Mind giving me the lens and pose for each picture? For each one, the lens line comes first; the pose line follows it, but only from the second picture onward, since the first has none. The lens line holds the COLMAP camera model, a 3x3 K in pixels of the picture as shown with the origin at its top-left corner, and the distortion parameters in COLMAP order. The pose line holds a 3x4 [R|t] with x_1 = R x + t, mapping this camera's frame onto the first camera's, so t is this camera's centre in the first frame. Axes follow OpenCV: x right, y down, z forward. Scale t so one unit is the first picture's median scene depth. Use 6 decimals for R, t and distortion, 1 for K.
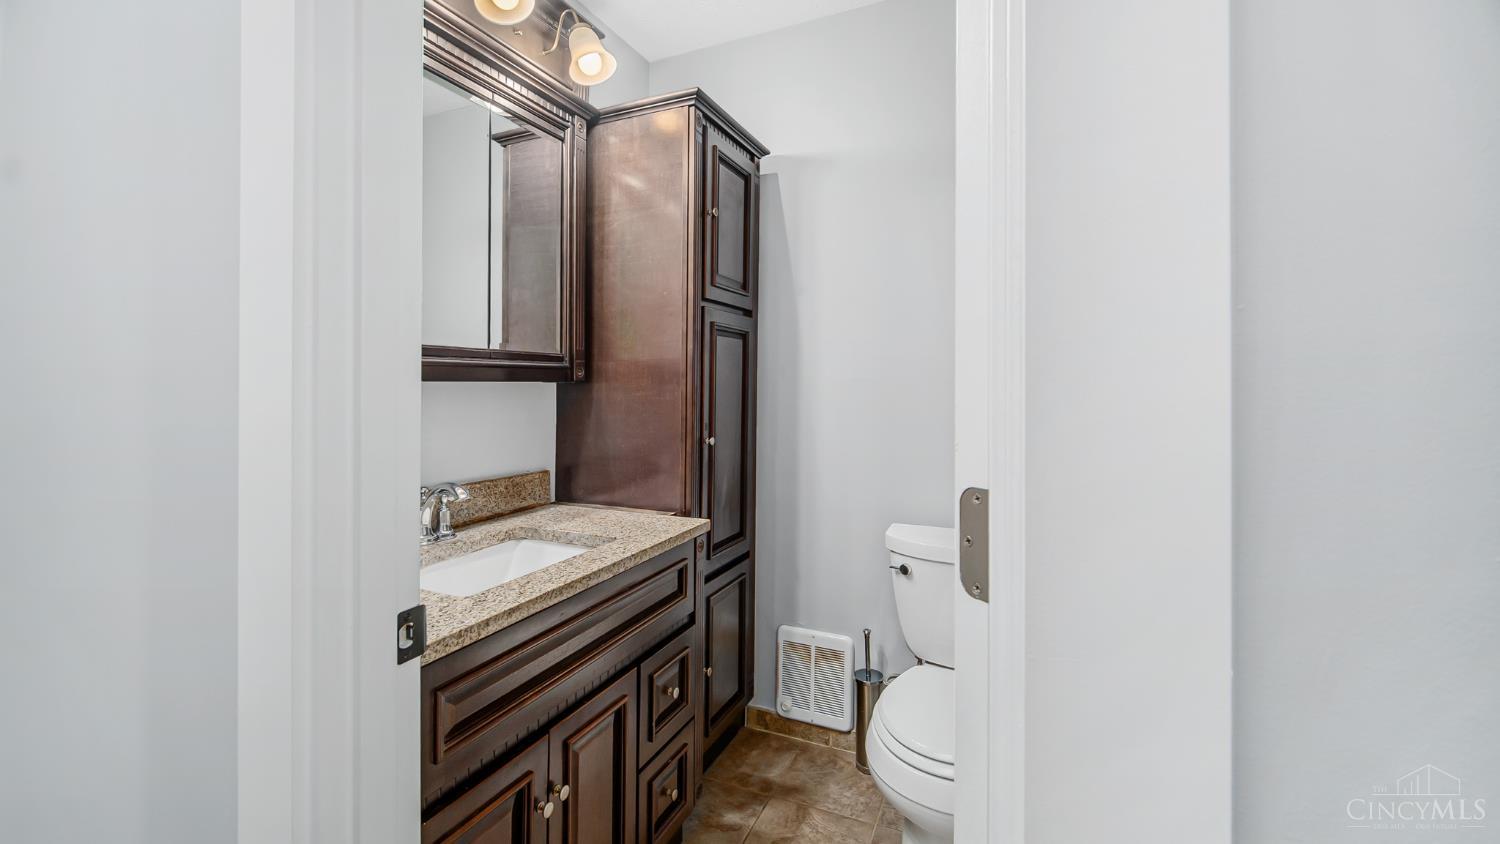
lens RADIAL K [[607.9, 0, 744.8], [0, 607.9, 423.5], [0, 0, 1]] dist [-0.000718, -0.000251]
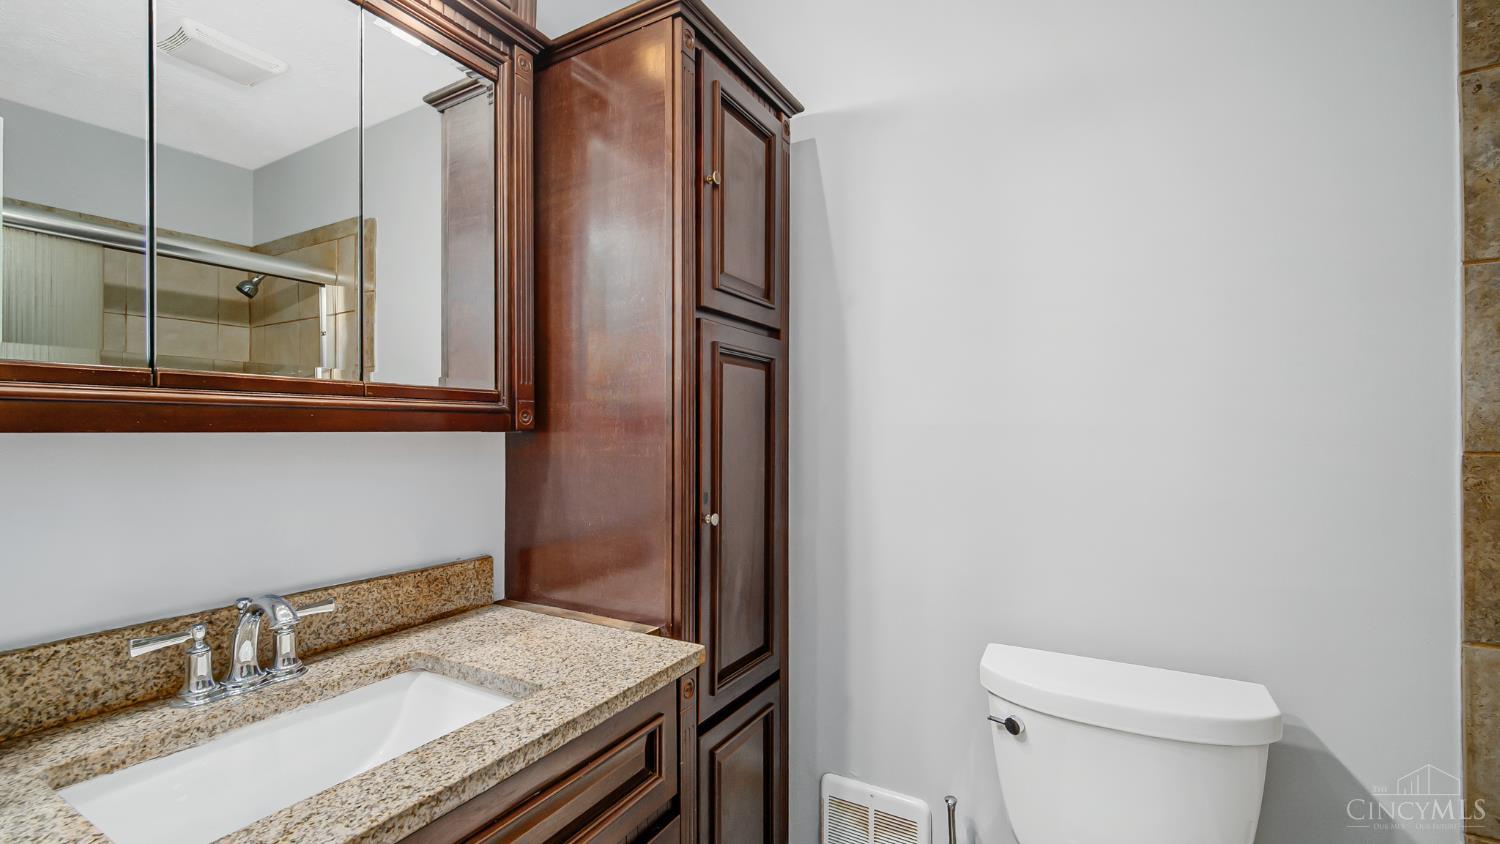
lens RADIAL K [[609.7, 0, 779.1], [0, 609.7, 432.5], [0, 0, 1]] dist [-0.001489, -0.000118]
pose [[0.998710, -0.001199, -0.050754, 0.050932], [-0.001826, 0.998226, -0.059518, -0.026543], [0.050736, 0.059534, 0.996936, 0.328587]]
